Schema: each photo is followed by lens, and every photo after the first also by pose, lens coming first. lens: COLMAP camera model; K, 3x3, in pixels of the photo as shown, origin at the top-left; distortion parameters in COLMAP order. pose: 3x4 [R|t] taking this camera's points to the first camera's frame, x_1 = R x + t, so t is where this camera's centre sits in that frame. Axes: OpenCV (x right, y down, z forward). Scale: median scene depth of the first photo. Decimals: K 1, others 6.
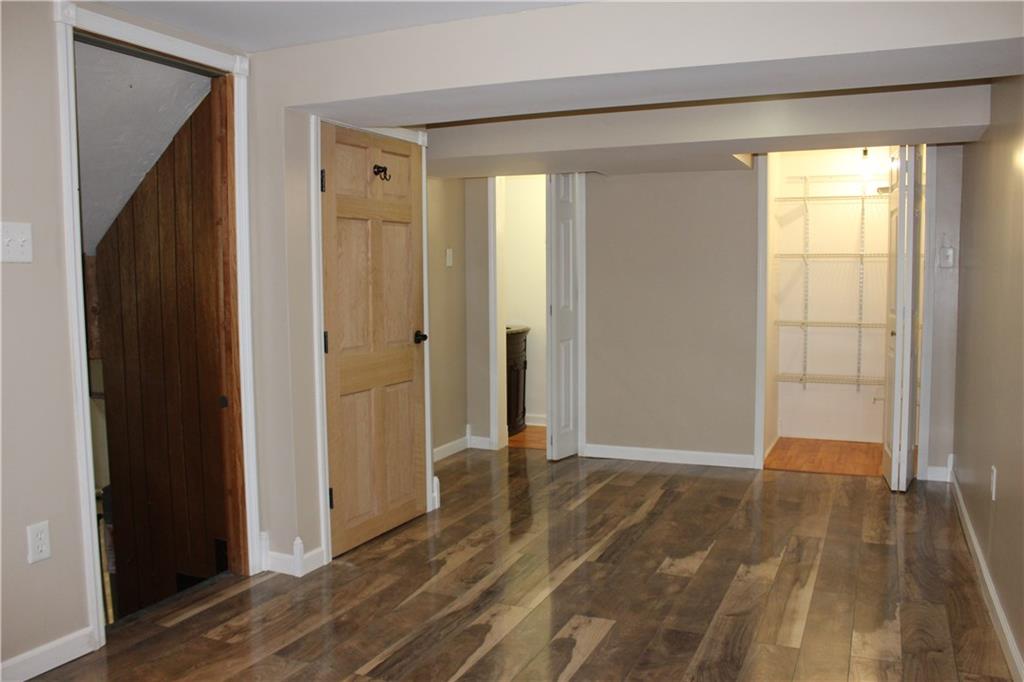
lens RADIAL K [[857.1, 0, 512.0], [0, 857.1, 341.0], [0, 0, 1]] dist [-0.162539, 0.145297]
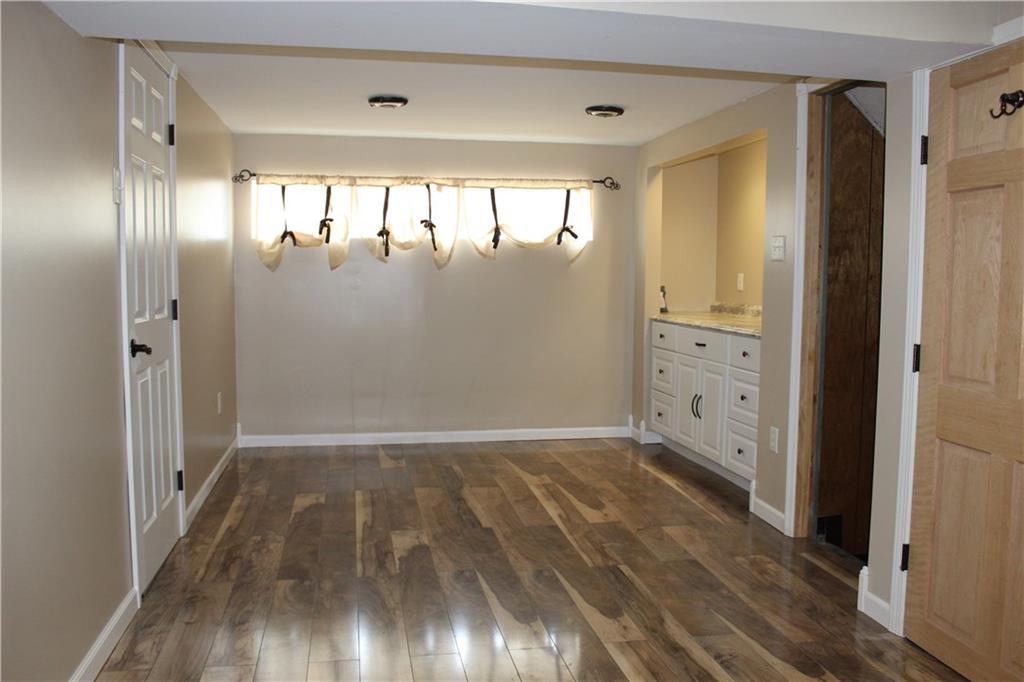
lens RADIAL K [[857.1, 0, 512.0], [0, 857.1, 341.0], [0, 0, 1]] dist [-0.162539, 0.145297]
pose [[-0.827476, 0.049228, -0.559340, 0.580043], [-0.041575, 0.988044, 0.148464, -0.128242], [0.559960, 0.146105, -0.815535, 1.595138]]
